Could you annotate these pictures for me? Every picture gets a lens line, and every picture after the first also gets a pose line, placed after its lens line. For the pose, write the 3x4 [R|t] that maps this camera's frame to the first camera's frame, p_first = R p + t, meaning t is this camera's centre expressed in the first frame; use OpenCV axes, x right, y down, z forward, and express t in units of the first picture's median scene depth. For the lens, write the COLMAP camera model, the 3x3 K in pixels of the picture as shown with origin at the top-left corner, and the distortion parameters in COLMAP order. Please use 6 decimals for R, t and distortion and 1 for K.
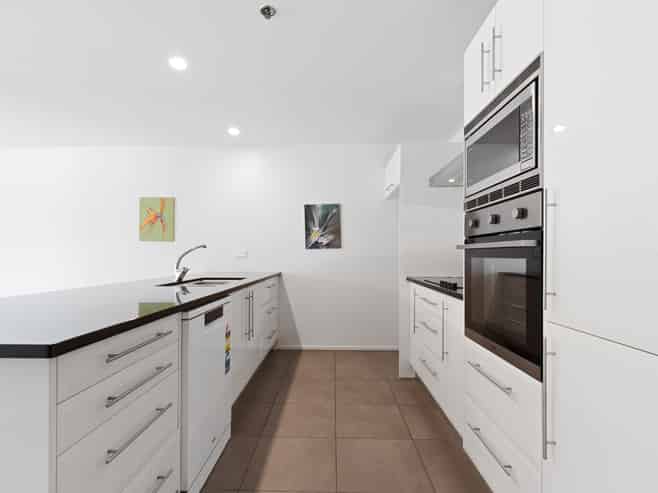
lens RADIAL K [[336.5, 0, 326.3], [0, 336.5, 251.9], [0, 0, 1]] dist [0.001020, -0.000032]
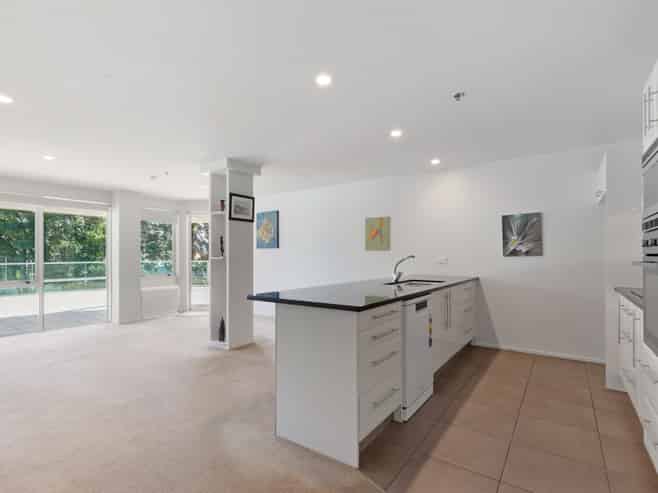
lens RADIAL K [[336.5, 0, 326.3], [0, 336.5, 251.9], [0, 0, 1]] dist [0.001020, -0.000032]
pose [[0.832866, -0.003437, -0.553464, 0.081742], [0.001889, 0.999993, -0.003367, -0.026678], [0.553471, 0.001759, 0.832866, -0.273024]]
